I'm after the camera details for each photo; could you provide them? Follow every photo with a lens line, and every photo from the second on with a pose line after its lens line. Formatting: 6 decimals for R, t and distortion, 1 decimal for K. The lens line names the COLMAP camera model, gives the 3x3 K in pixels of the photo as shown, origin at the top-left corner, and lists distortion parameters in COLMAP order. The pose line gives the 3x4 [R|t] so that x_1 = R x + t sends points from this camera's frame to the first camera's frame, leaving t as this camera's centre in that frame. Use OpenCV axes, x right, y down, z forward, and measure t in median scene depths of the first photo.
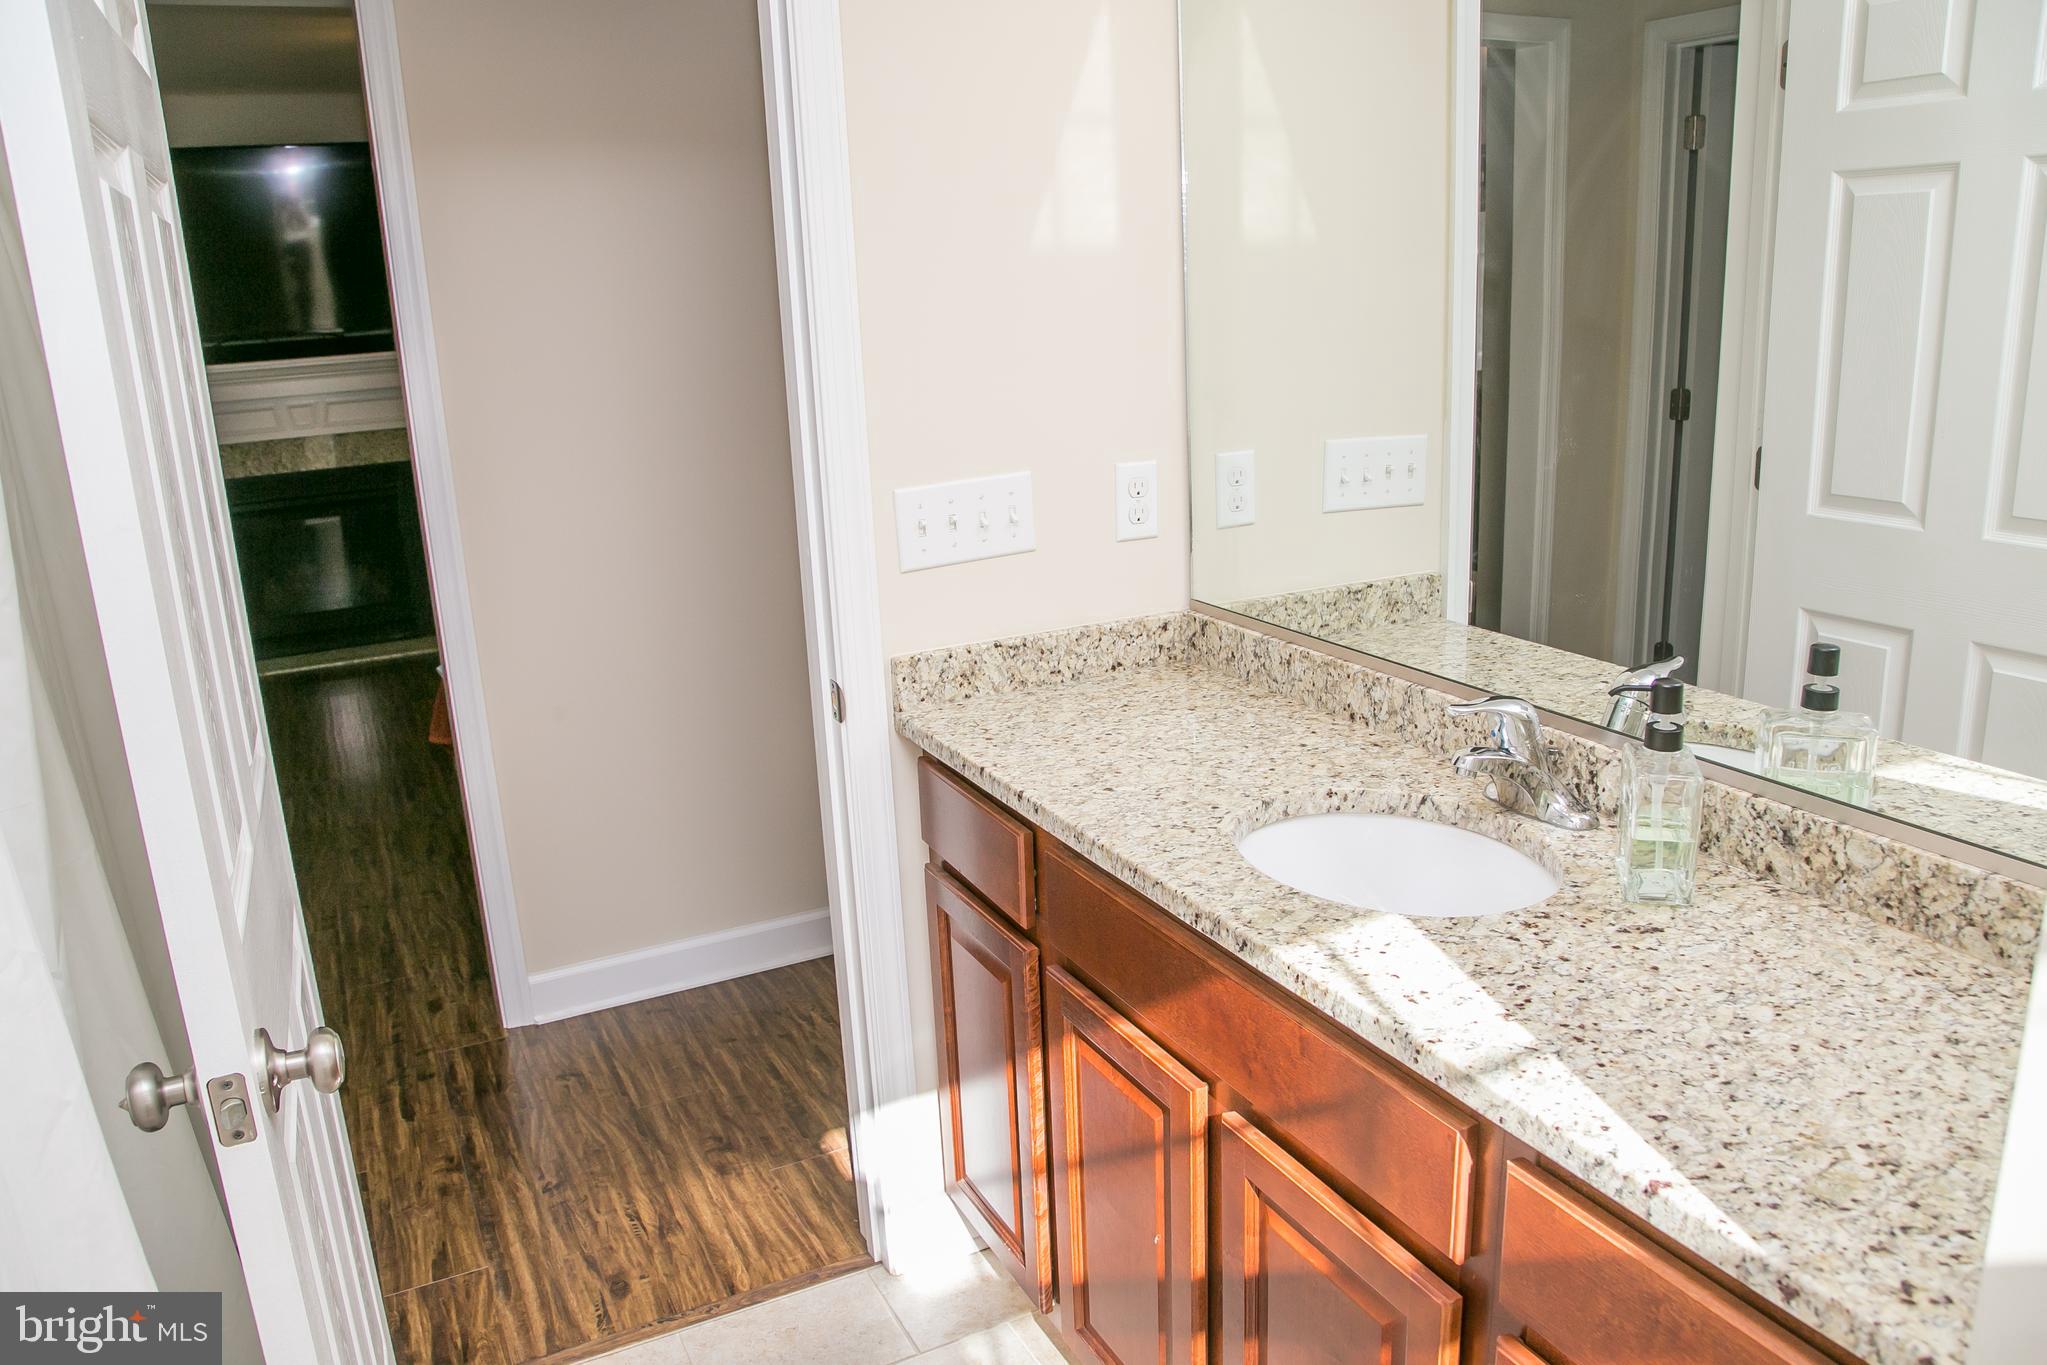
lens RADIAL K [[1478.6, 0, 1015.0], [0, 1478.6, 666.4], [0, 0, 1]] dist [-0.125490, 0.071596]
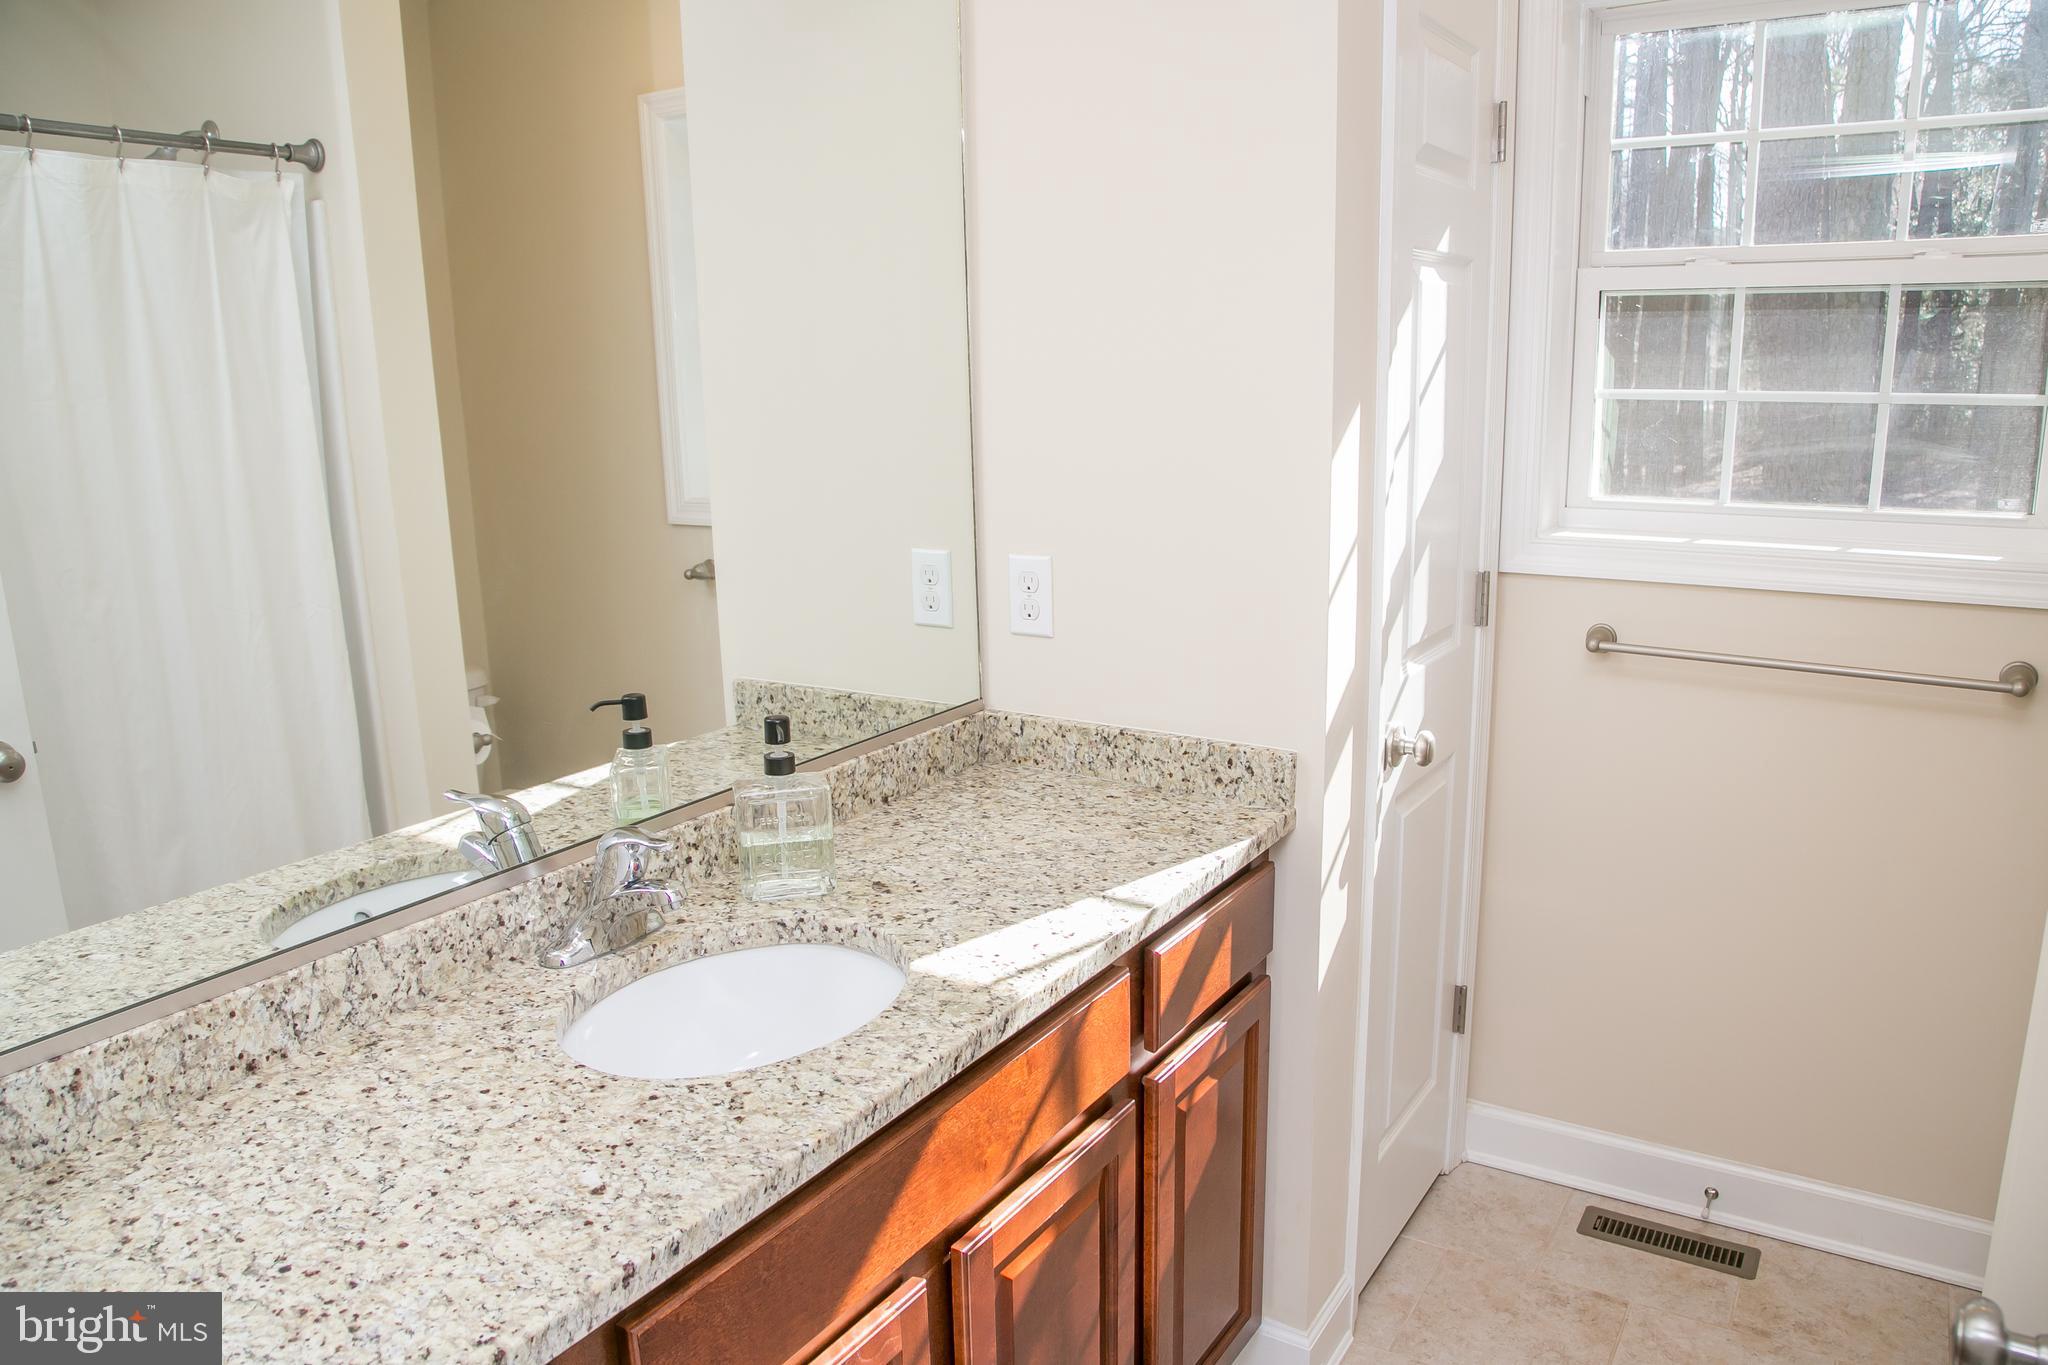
lens RADIAL K [[1424.7, 0, 1037.4], [0, 1424.7, 692.9], [0, 0, 1]] dist [-0.113811, 0.067975]
pose [[-0.517060, -0.144657, 0.843637, -0.562469], [0.255303, 0.914688, 0.313314, -0.278462], [-0.816988, 0.377385, -0.436017, 1.144583]]
